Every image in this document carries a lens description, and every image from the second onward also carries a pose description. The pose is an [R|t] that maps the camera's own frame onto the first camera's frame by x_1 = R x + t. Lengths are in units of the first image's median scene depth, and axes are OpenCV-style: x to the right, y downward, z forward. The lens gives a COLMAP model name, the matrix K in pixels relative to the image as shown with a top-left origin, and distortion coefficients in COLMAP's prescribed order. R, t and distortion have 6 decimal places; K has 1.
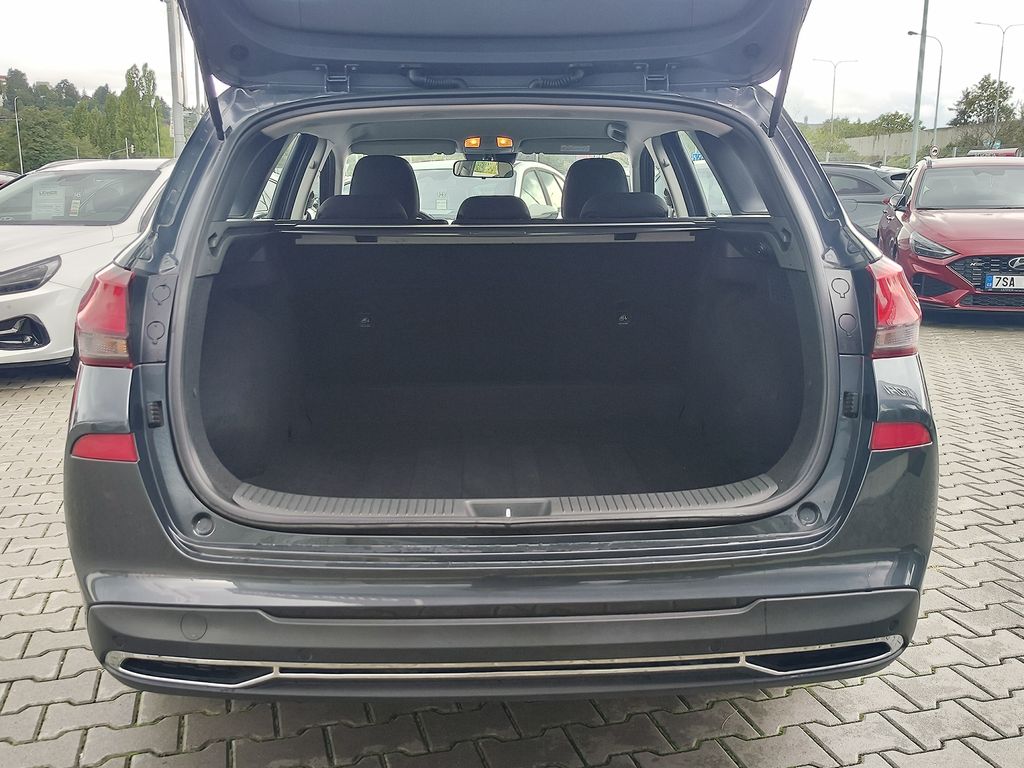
lens RADIAL K [[979.1, 0, 512.3], [0, 979.1, 384.4], [0, 0, 1]] dist [0.003940, 0.000000]
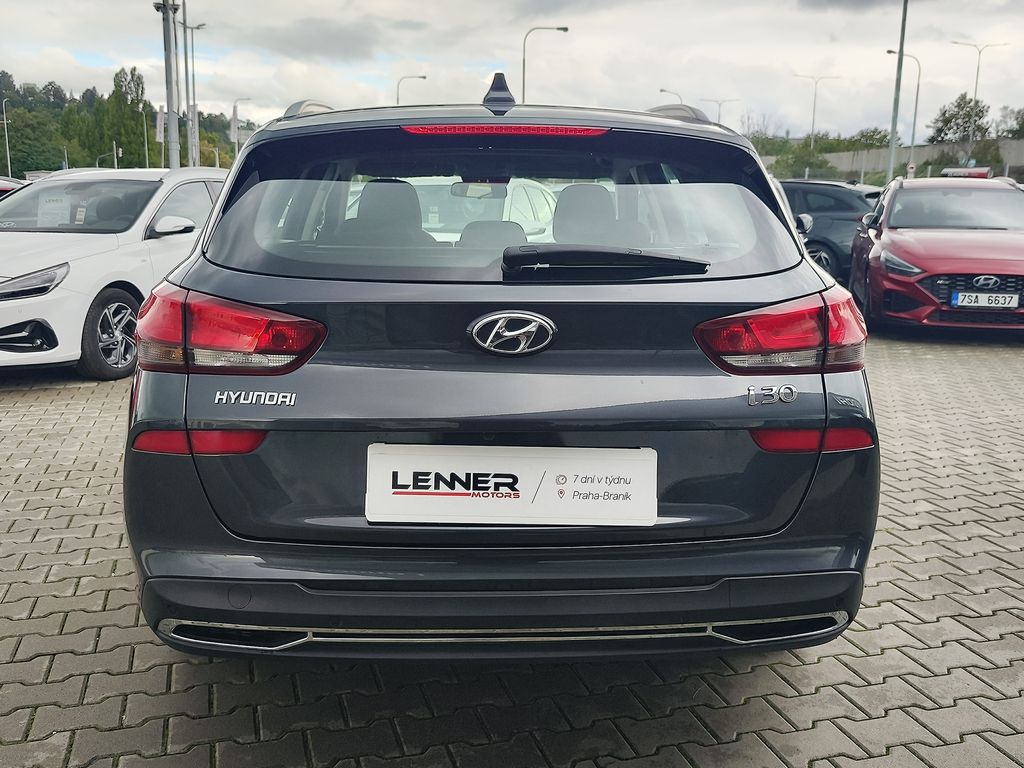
lens RADIAL K [[979.1, 0, 511.7], [0, 979.1, 383.0], [0, 0, 1]] dist [0.003940, 0.000000]
pose [[0.999753, 0.012327, 0.018490, -0.016638], [-0.012169, 0.999889, -0.008616, 0.000042], [-0.018594, 0.008389, 0.999792, -0.105363]]
